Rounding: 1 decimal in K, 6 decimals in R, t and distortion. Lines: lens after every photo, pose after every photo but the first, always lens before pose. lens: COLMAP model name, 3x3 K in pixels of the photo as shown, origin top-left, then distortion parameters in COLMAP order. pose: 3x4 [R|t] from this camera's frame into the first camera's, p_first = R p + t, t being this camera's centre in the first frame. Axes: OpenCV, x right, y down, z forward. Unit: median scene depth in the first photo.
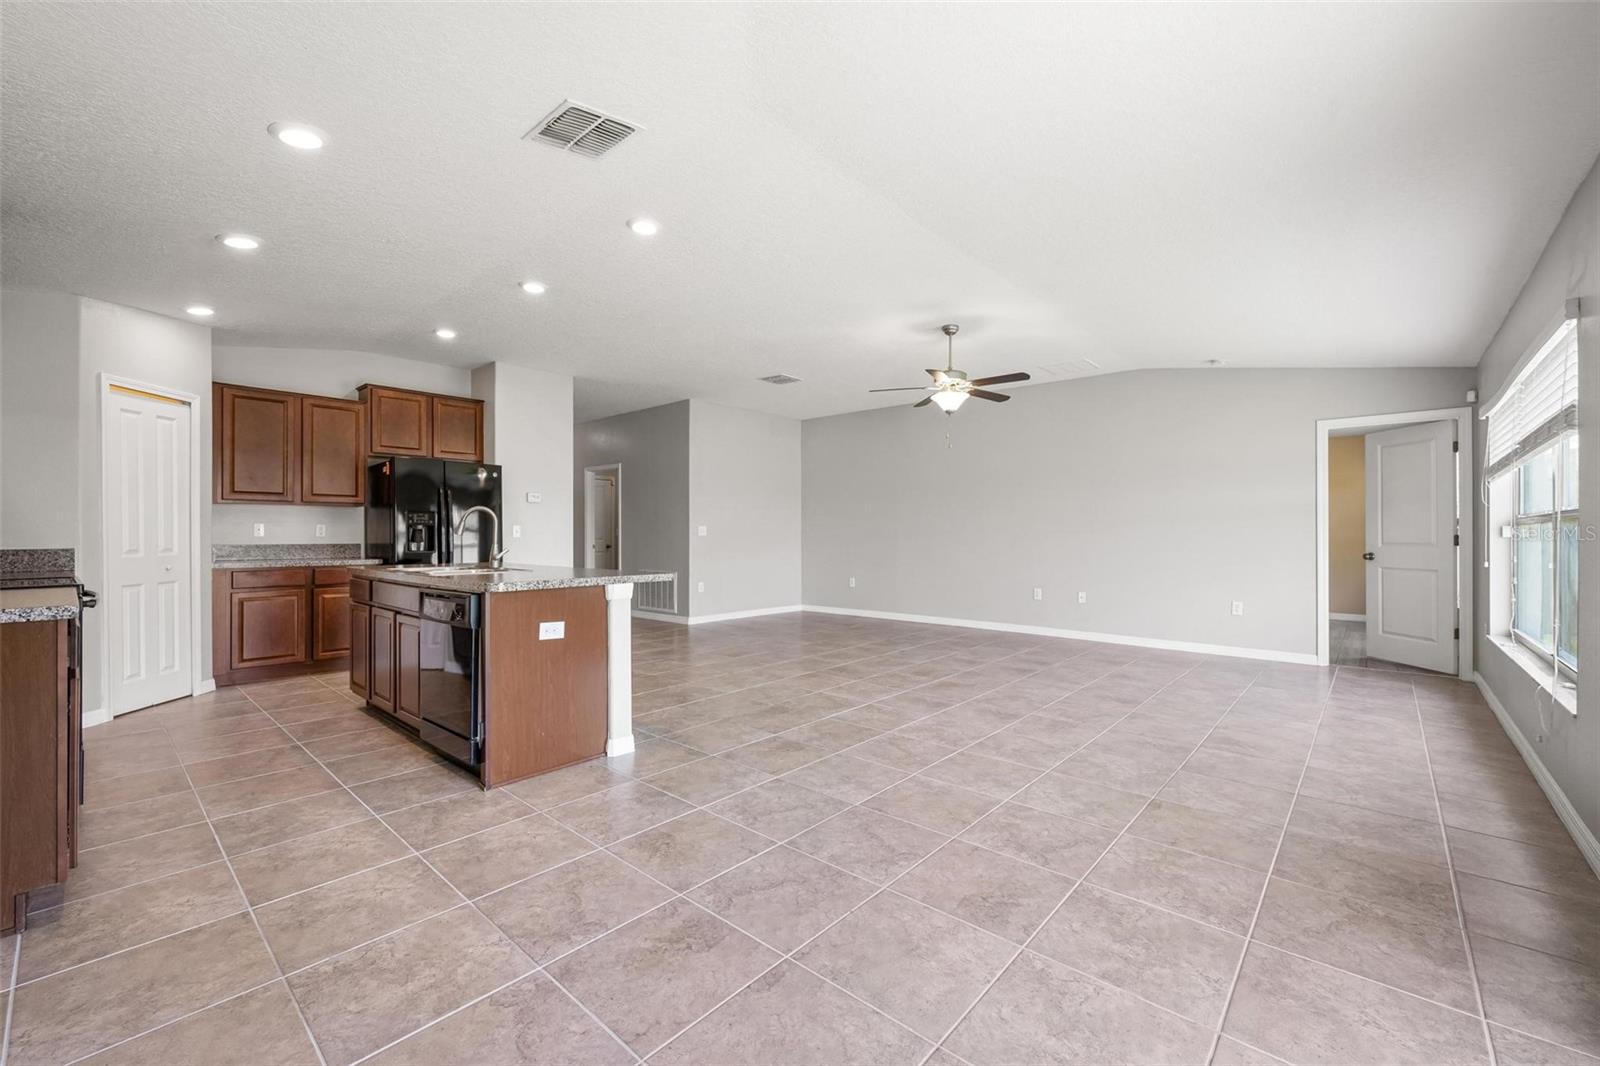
lens RADIAL K [[651.9, 0, 800.0], [0, 651.9, 533.0], [0, 0, 1]] dist [0.002400, -0.000025]
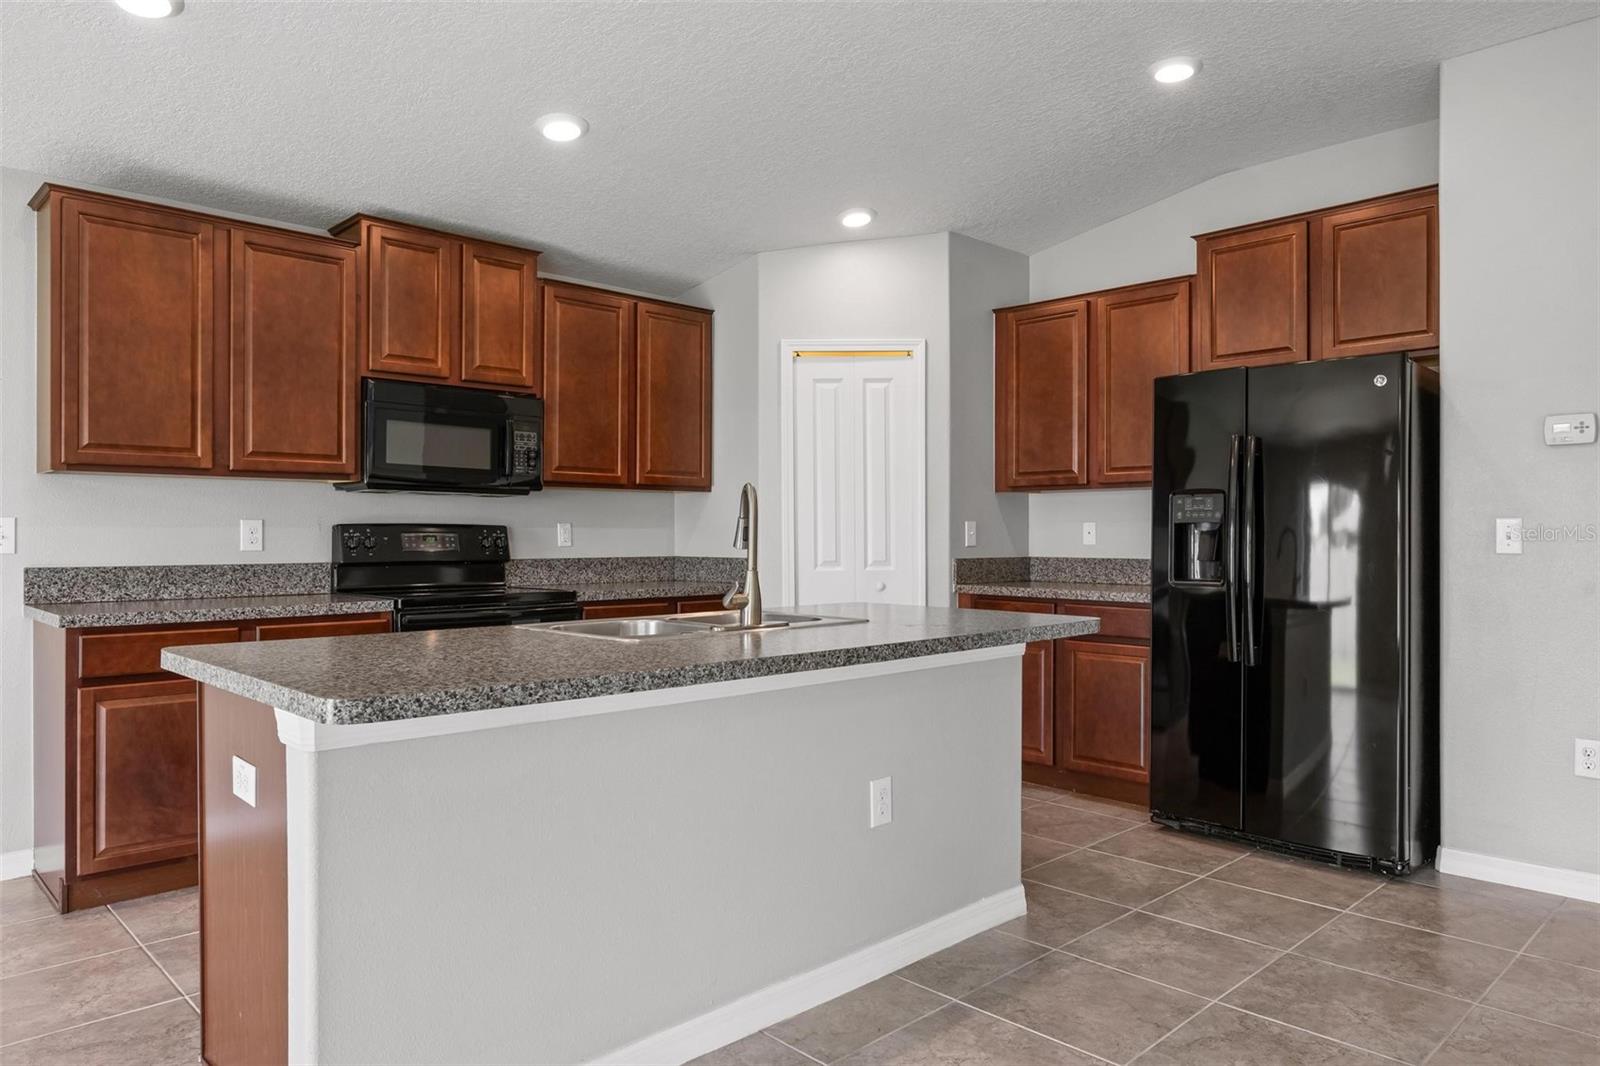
lens RADIAL K [[1041.2, 0, 800.0], [0, 1041.2, 533.0], [0, 0, 1]] dist [0.002329, -0.000497]
pose [[-0.072263, -0.000634, -0.997385, 0.162432], [0.001591, 0.999998, -0.000751, -0.005390], [0.997384, -0.001641, -0.072262, 0.872614]]
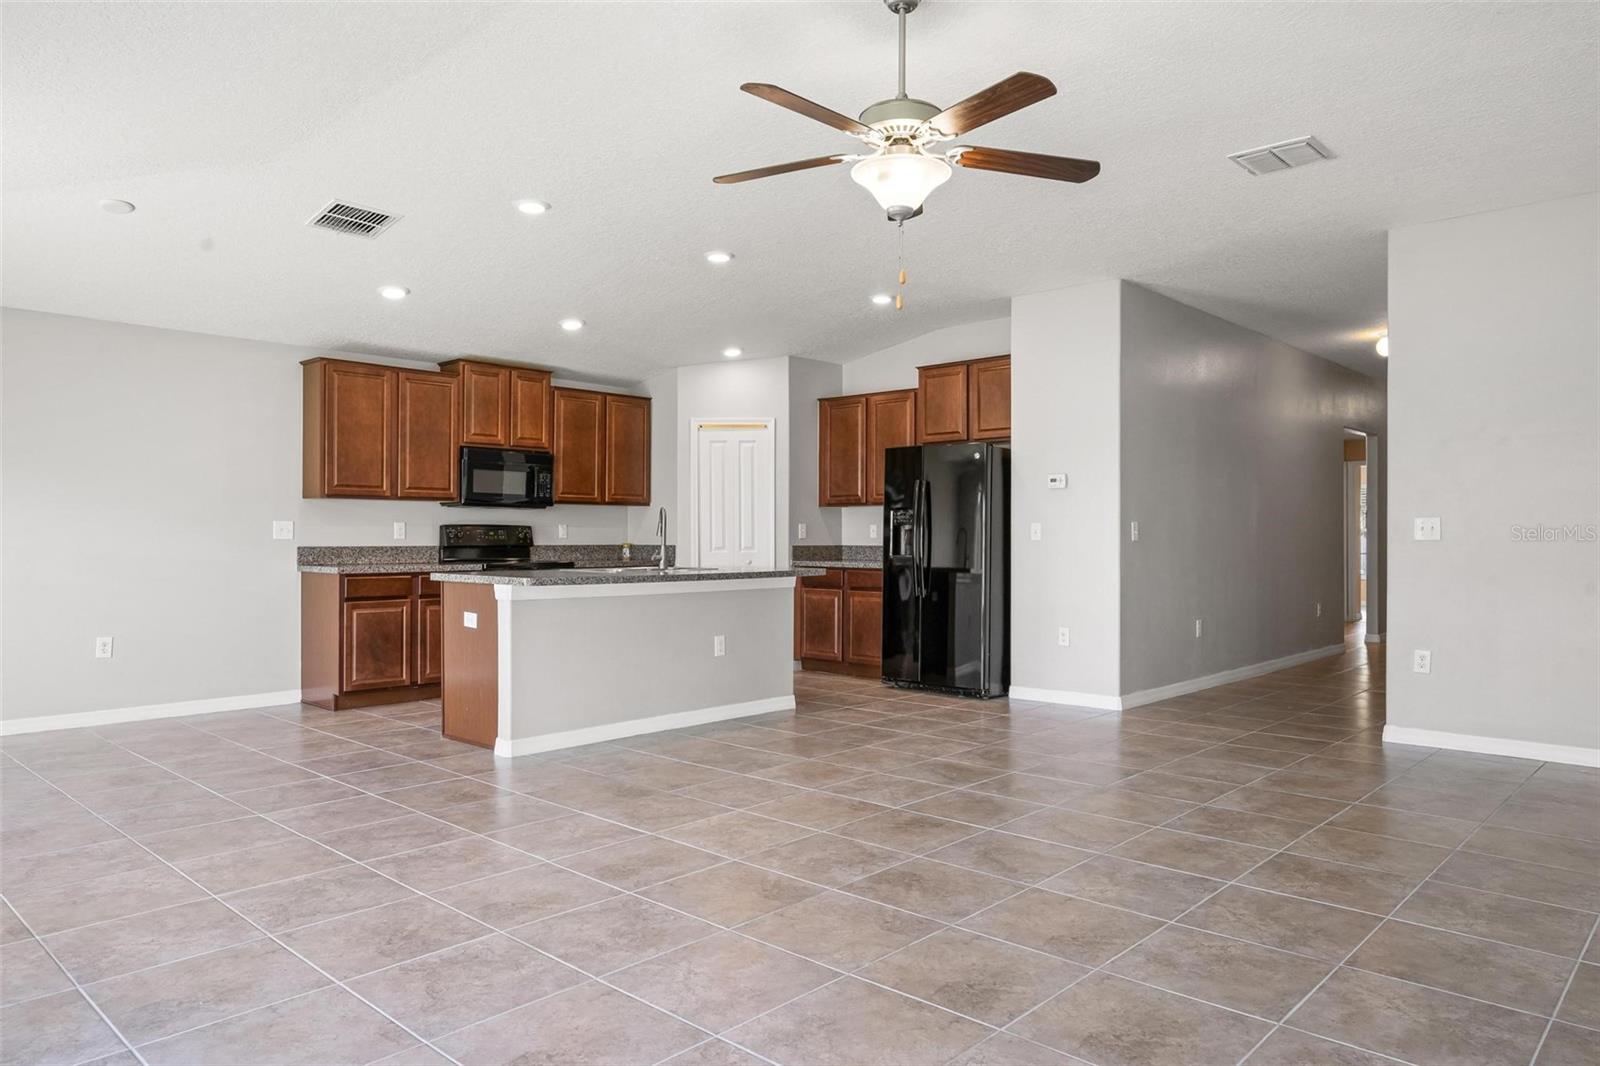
lens RADIAL K [[1041.2, 0, 800.0], [0, 1041.2, 533.0], [0, 0, 1]] dist [0.002329, -0.000497]
pose [[-0.023340, -0.001947, -0.999726, 0.879410], [-0.000161, 0.999998, -0.001943, 0.001301], [0.999728, 0.000116, -0.023340, 1.002918]]
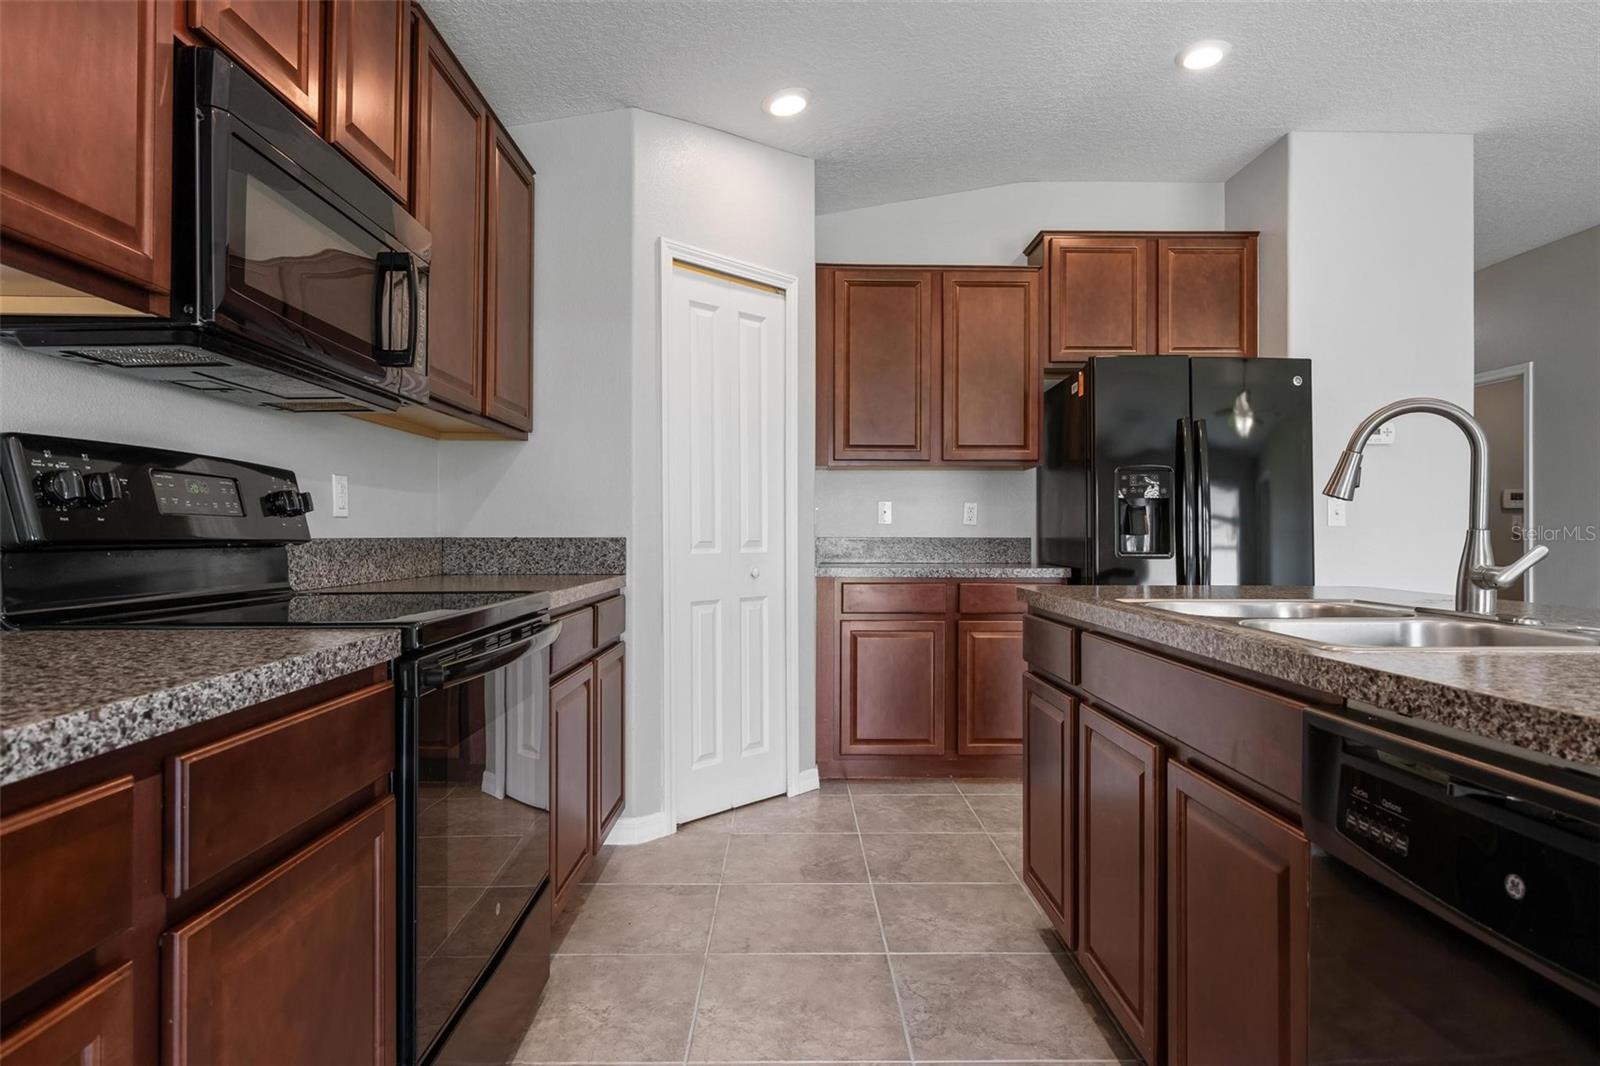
lens RADIAL K [[888.0, 0, 800.0], [0, 888.0, 533.0], [0, 0, 1]] dist [-0.004344, -0.000554]
pose [[0.676172, 0.000343, -0.736744, -0.311791], [-0.000711, 1.000000, -0.000187, 0.014999], [0.736744, 0.000651, 0.676172, 0.433059]]
